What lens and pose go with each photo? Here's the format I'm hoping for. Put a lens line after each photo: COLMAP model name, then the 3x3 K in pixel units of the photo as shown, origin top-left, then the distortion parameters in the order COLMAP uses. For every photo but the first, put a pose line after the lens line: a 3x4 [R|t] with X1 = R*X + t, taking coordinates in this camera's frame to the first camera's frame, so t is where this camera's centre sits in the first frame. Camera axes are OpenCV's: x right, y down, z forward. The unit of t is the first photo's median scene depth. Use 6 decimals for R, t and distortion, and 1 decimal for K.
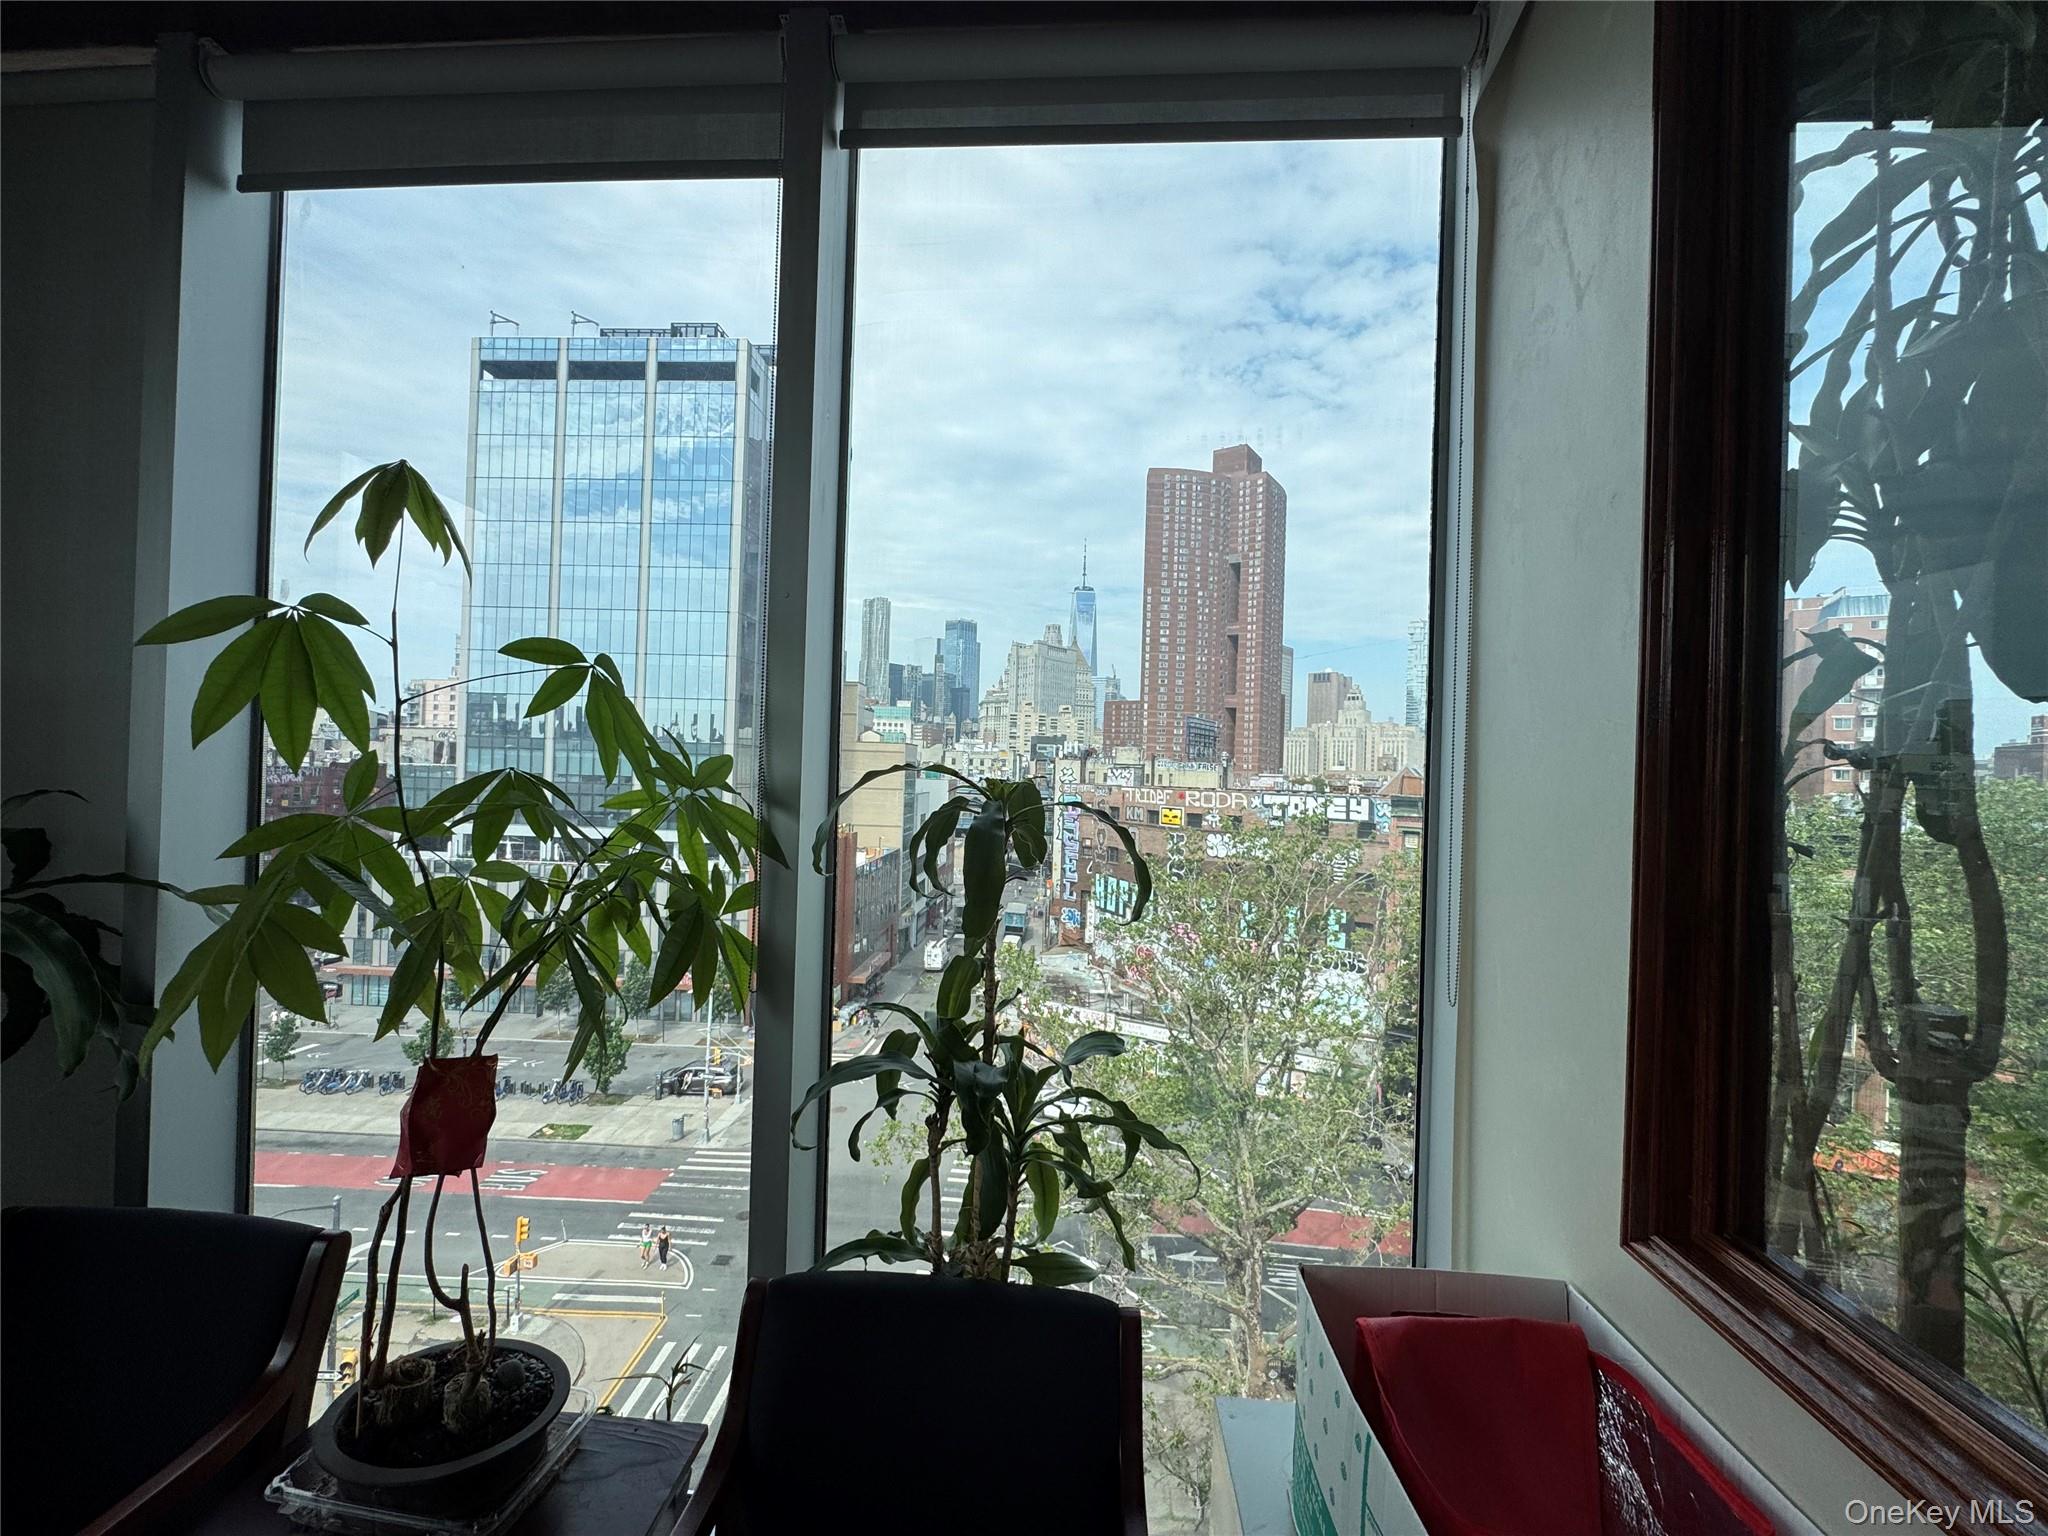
lens RADIAL K [[818.5, 0, 1025.4], [0, 818.5, 767.2], [0, 0, 1]] dist [-0.003740, 0.000364]
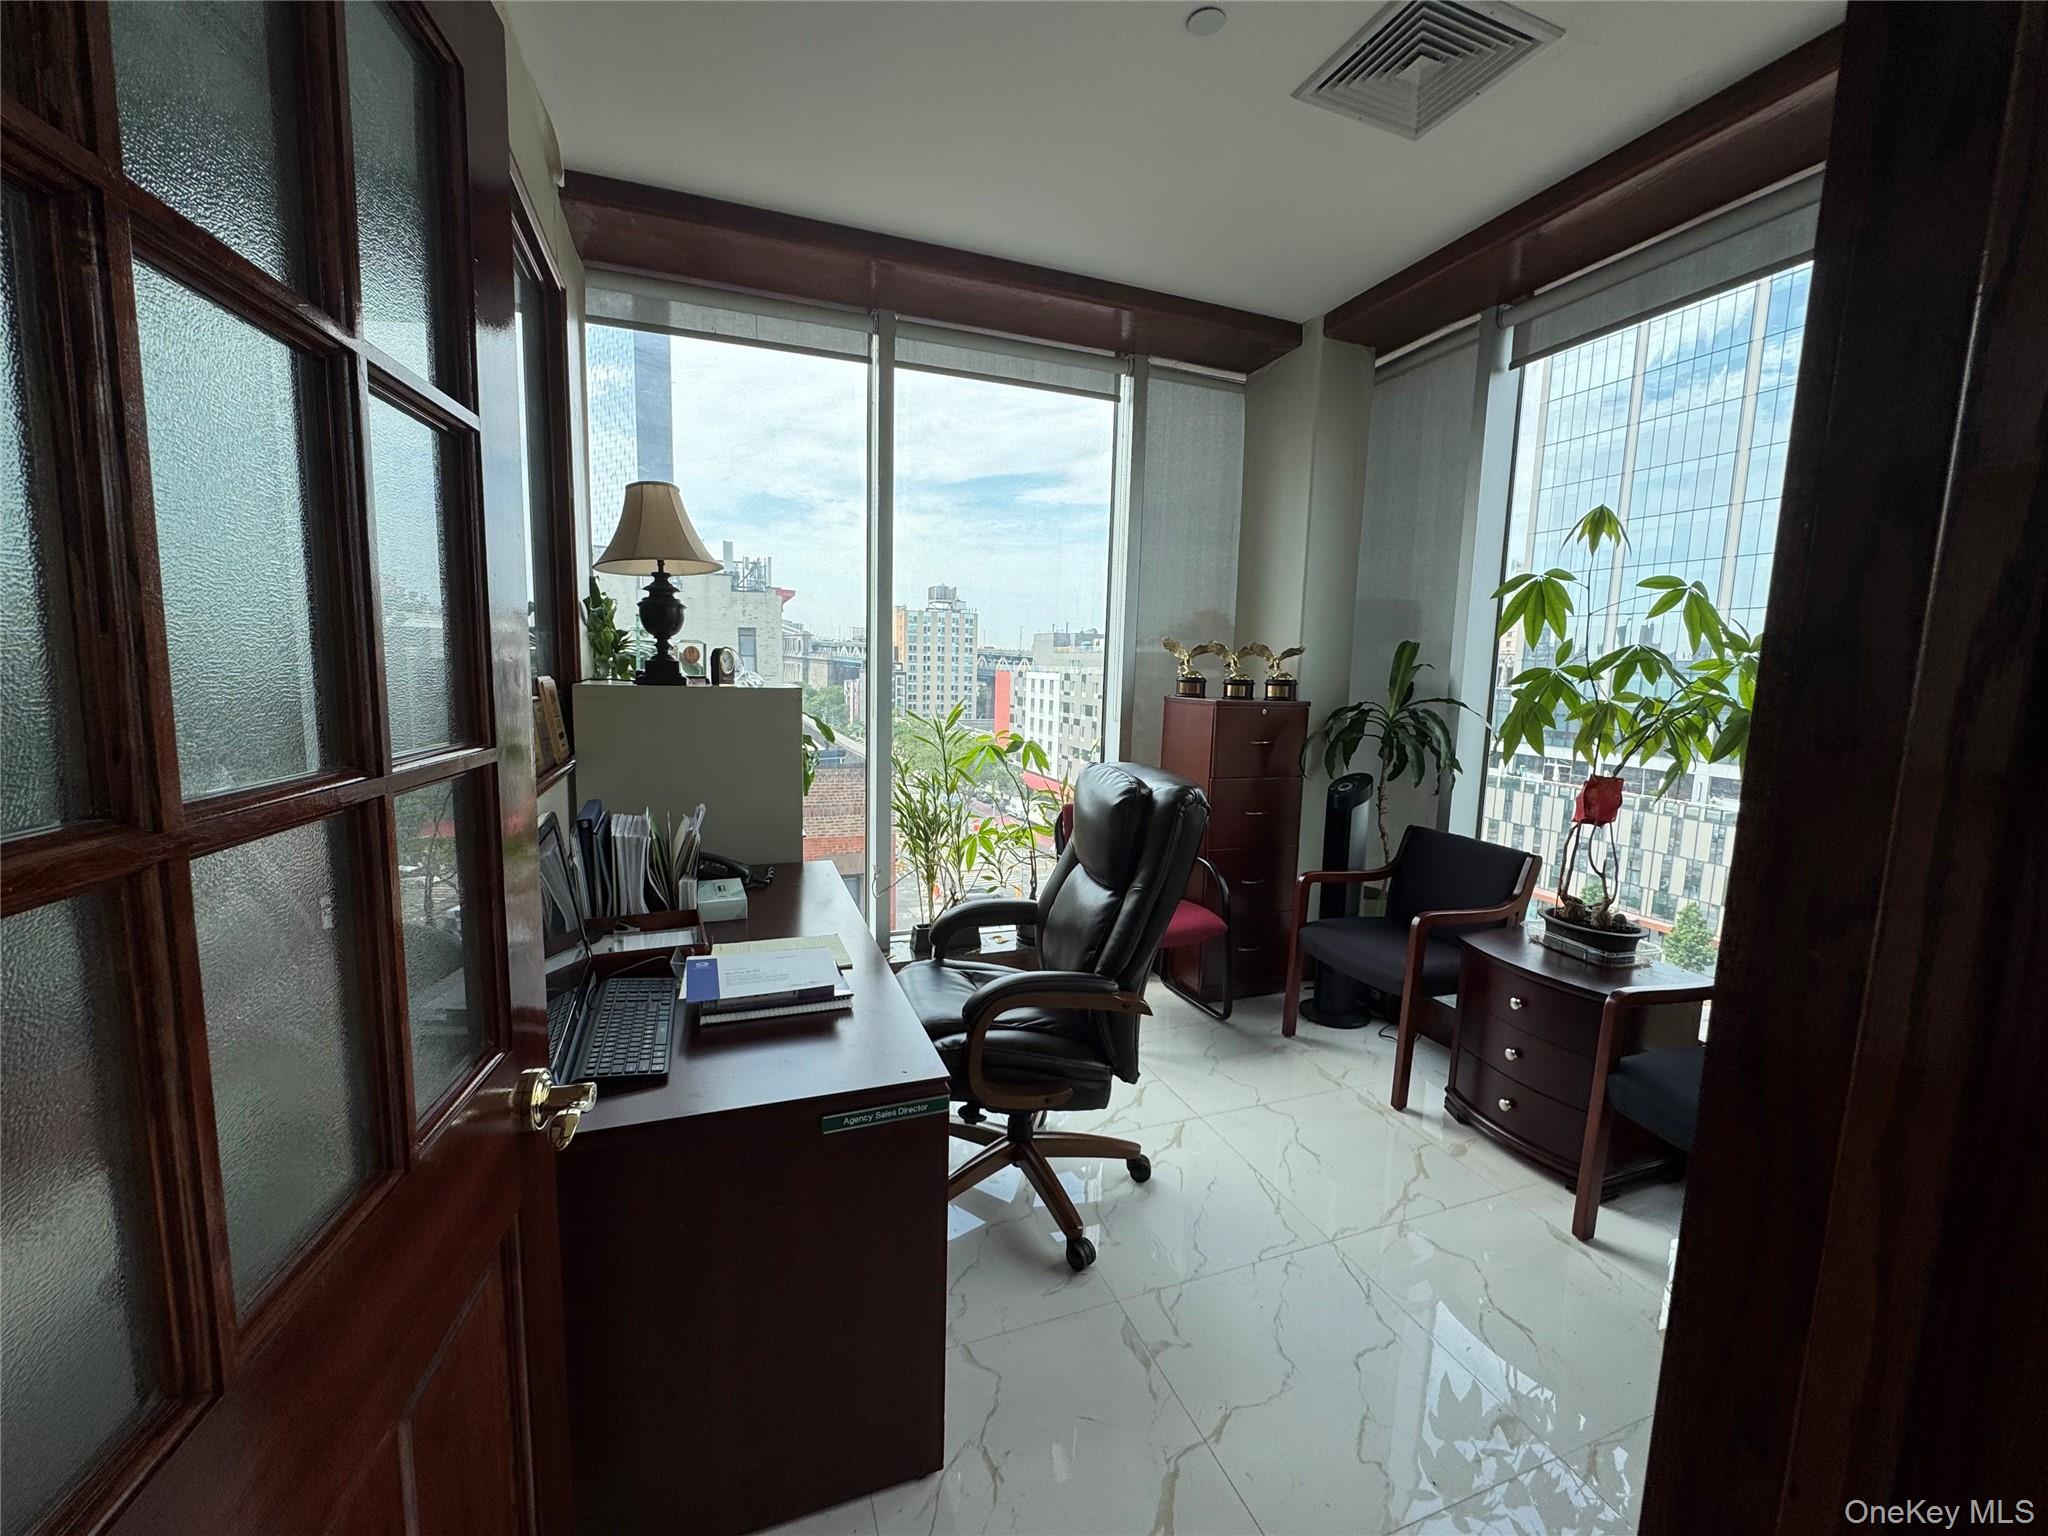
lens RADIAL K [[814.8, 0, 1024.0], [0, 814.8, 768.0], [0, 0, 1]] dist [0.001108, 0.000118]
pose [[0.415736, 0.092085, -0.904812, 0.509976], [-0.008360, 0.995206, 0.097443, 0.106274], [0.909447, -0.032946, 0.414512, -1.061484]]
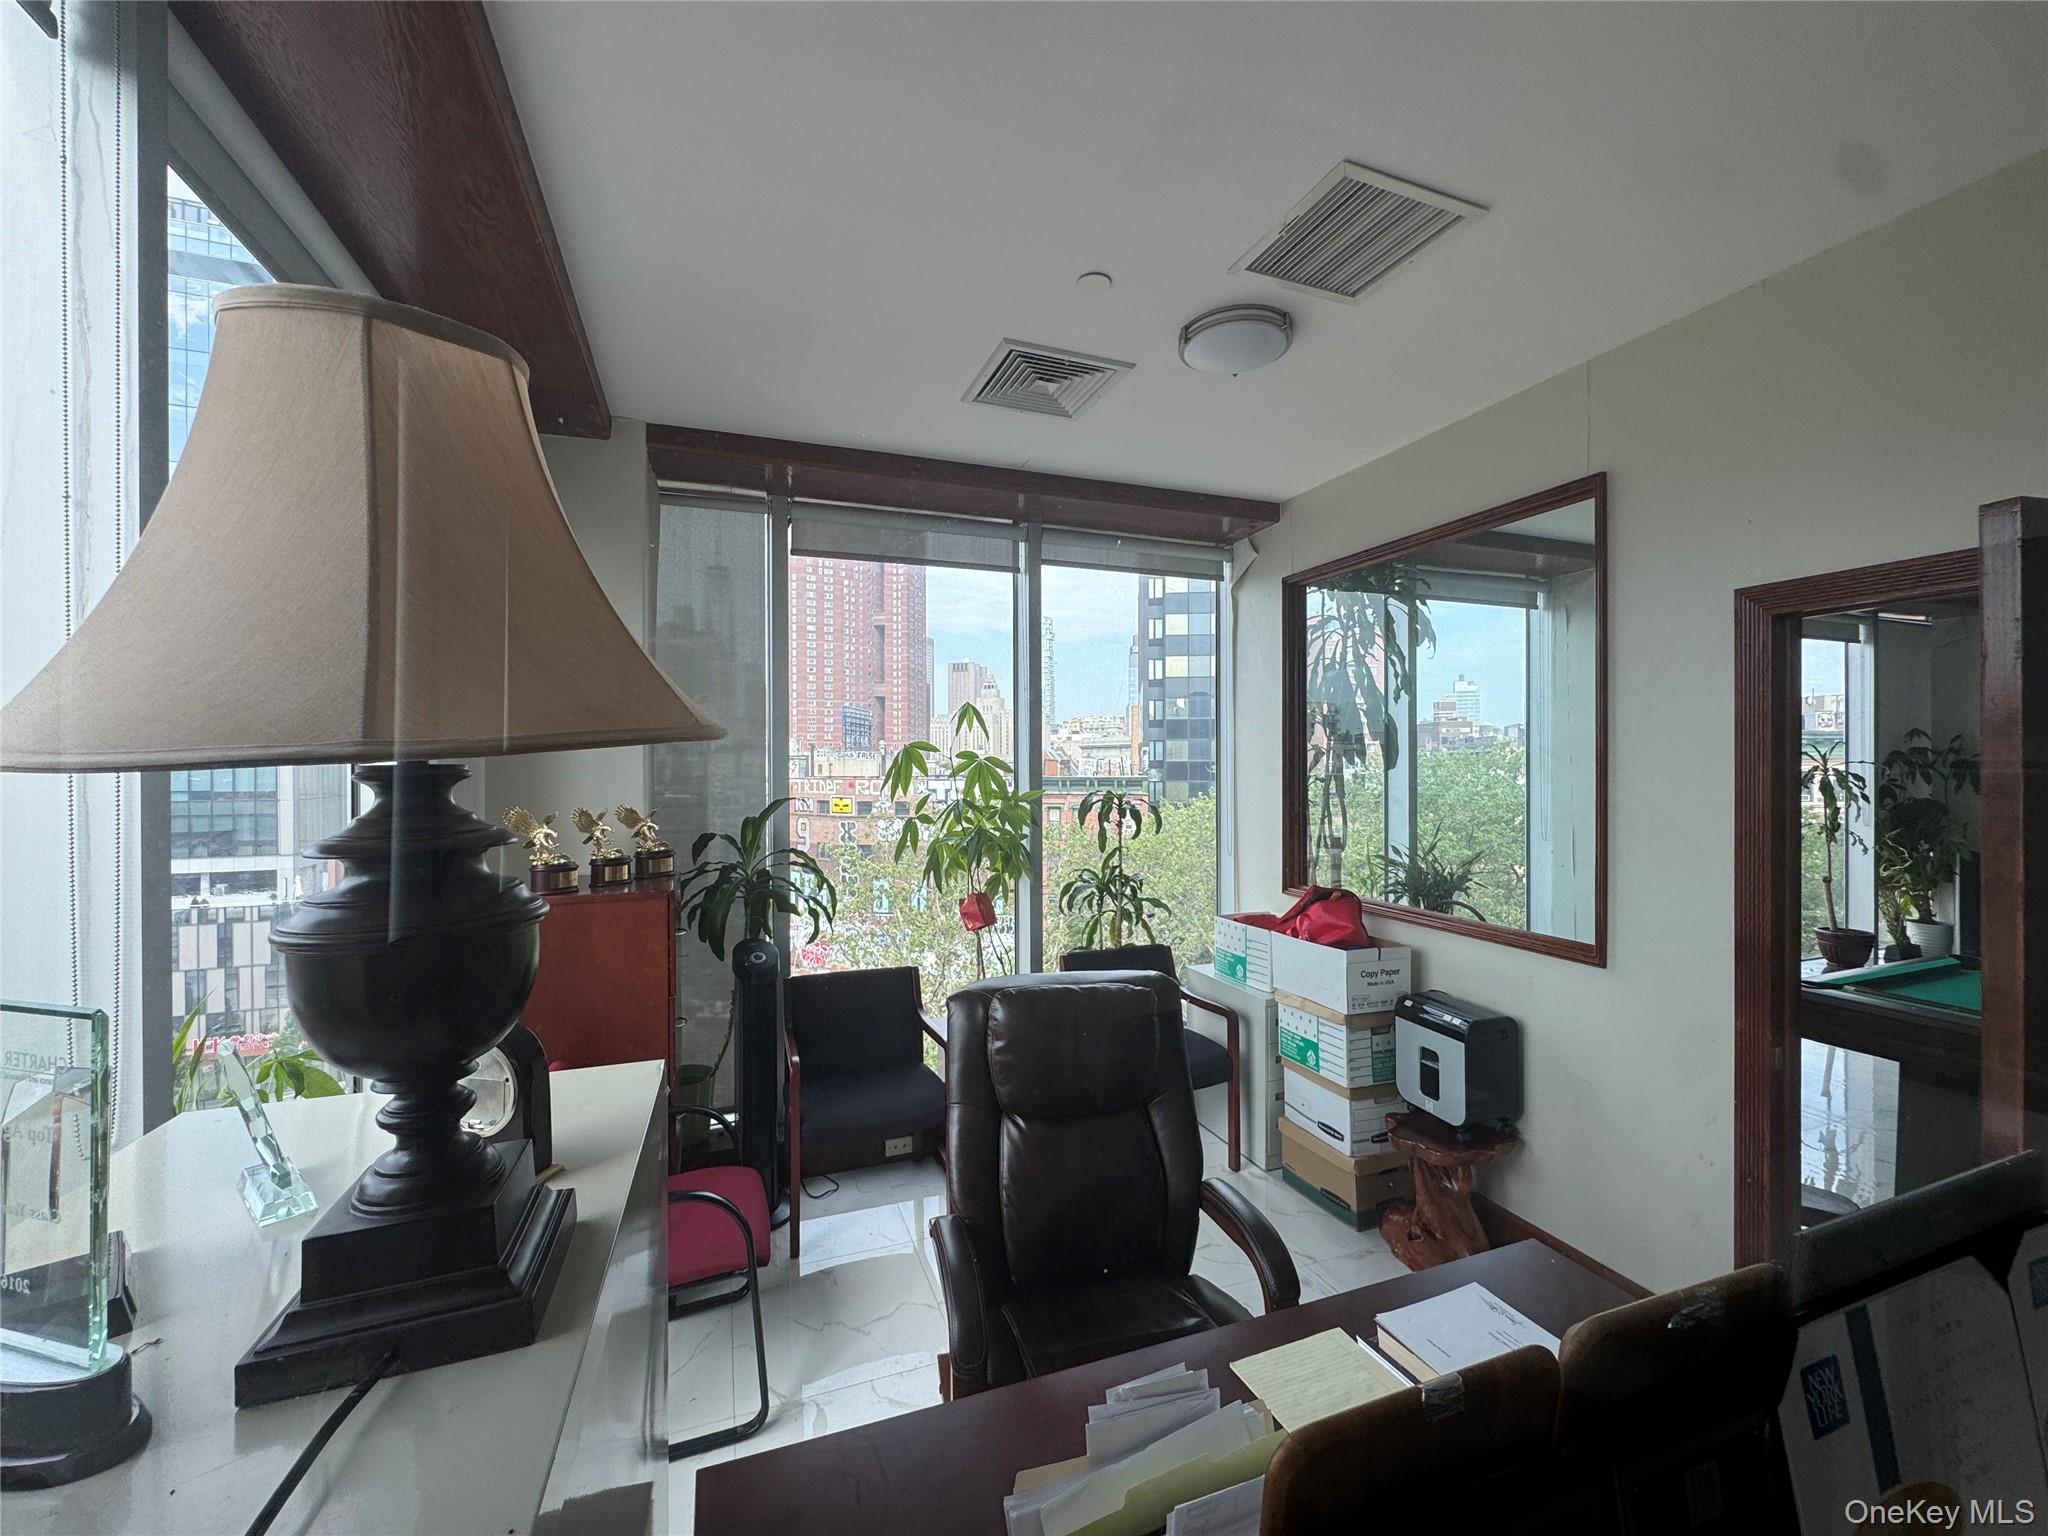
lens RADIAL K [[818.5, 0, 1025.4], [0, 818.5, 767.2], [0, 0, 1]] dist [-0.003740, 0.000364]
pose [[0.910711, -0.036193, 0.411456, -1.407768], [0.029971, 0.999318, 0.021565, -0.139975], [-0.411956, -0.007307, 0.911174, -1.481674]]
